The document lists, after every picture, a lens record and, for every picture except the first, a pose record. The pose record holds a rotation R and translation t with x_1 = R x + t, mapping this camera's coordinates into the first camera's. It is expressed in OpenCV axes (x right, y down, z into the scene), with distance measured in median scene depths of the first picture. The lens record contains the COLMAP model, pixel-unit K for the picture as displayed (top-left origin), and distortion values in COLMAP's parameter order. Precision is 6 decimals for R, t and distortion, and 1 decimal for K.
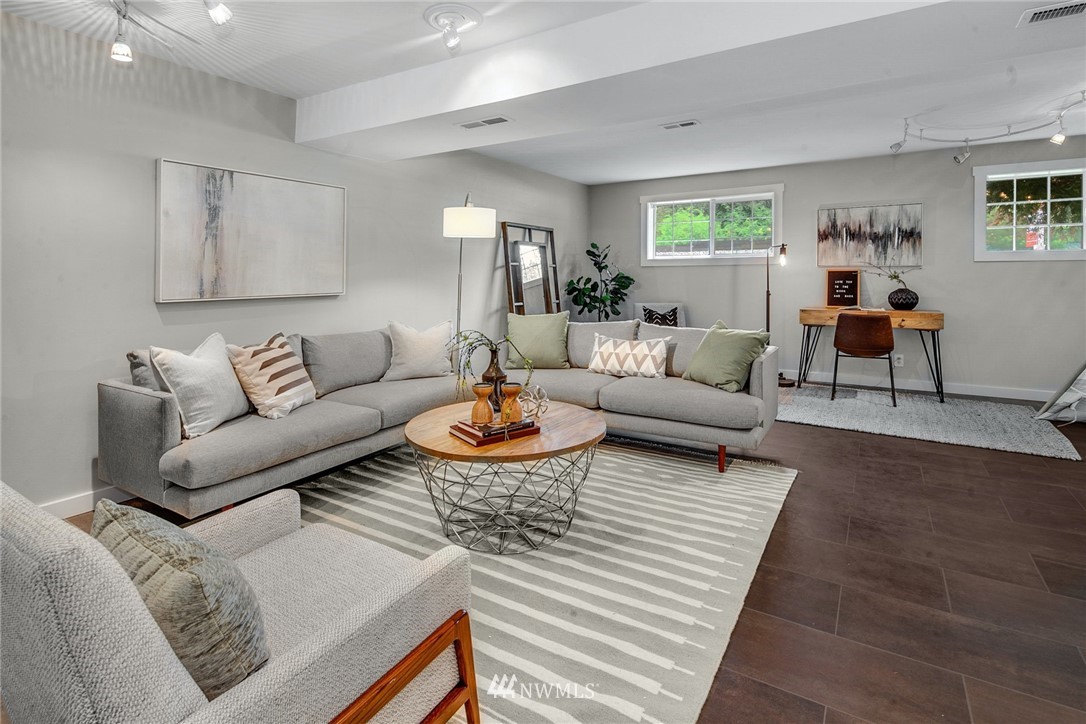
lens RADIAL K [[533.0, 0, 539.2], [0, 533.0, 280.4], [0, 0, 1]] dist [-0.001582, -0.000962]
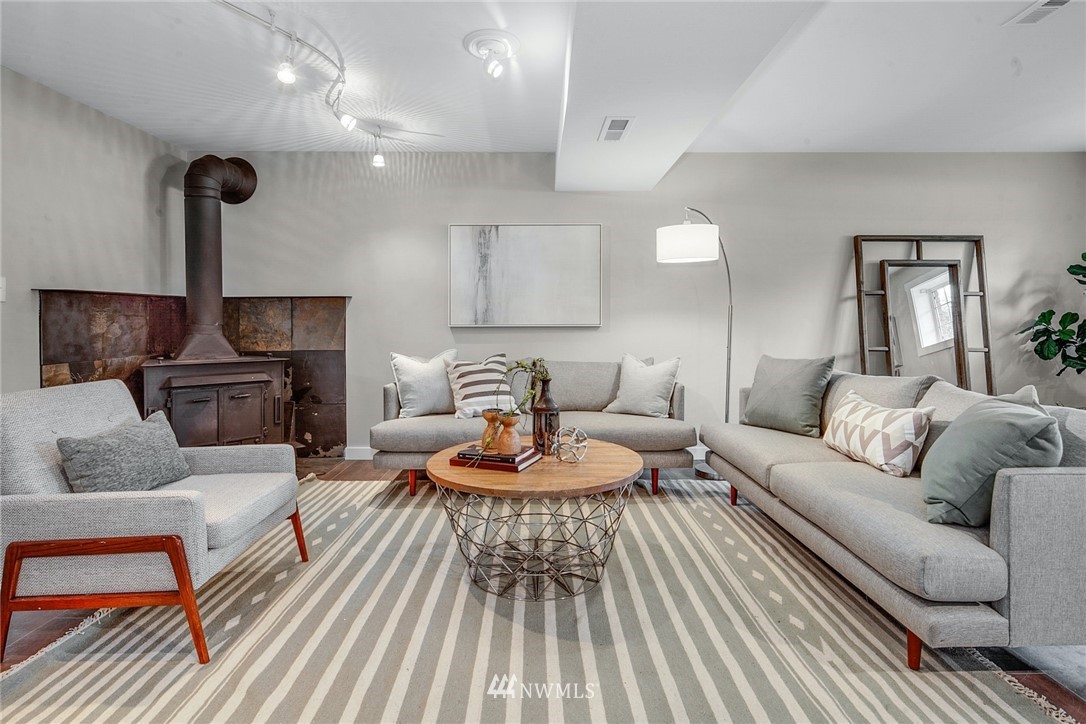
lens RADIAL K [[533.0, 0, 516.2], [0, 533.0, 324.3], [0, 0, 1]] dist [-0.001582, -0.000962]
pose [[0.534881, 0.012222, -0.844839, 0.397487], [-0.011334, 0.999909, 0.007289, 0.016319], [0.844851, 0.005676, 0.534971, 0.273545]]
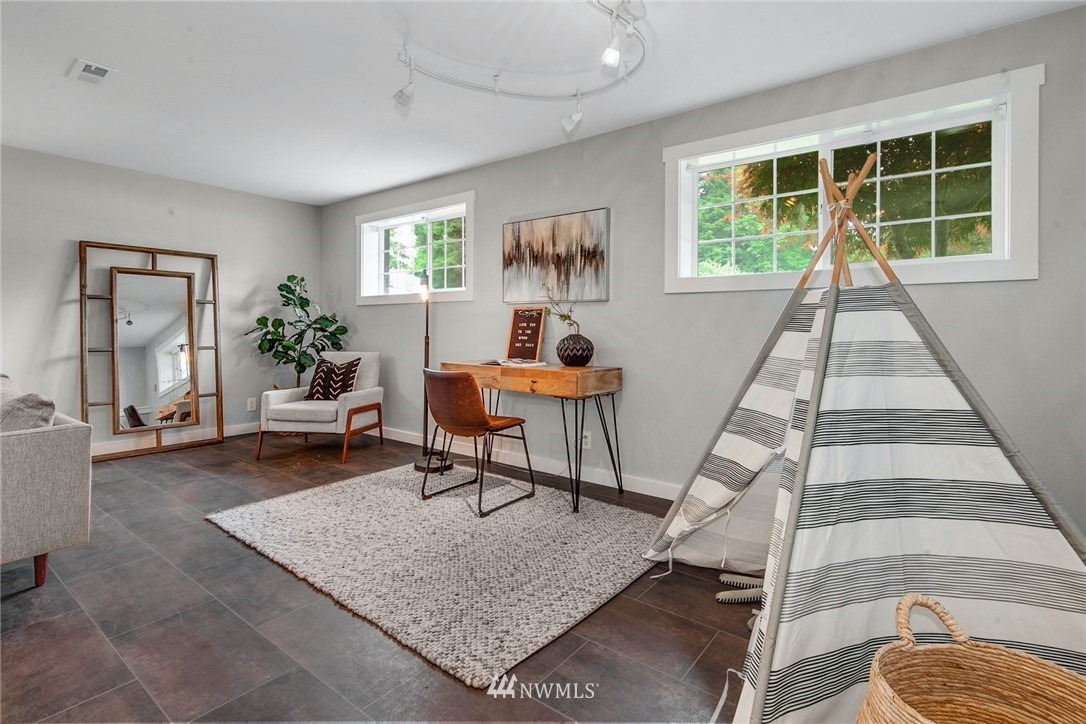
lens RADIAL K [[533.0, 0, 525.3], [0, 533.0, 330.8], [0, 0, 1]] dist [-0.001582, -0.000962]
pose [[0.996460, 0.011649, -0.083255, 0.813781], [-0.011661, 0.999932, 0.000331, 0.013557], [0.083253, 0.000641, 0.996528, 0.383703]]
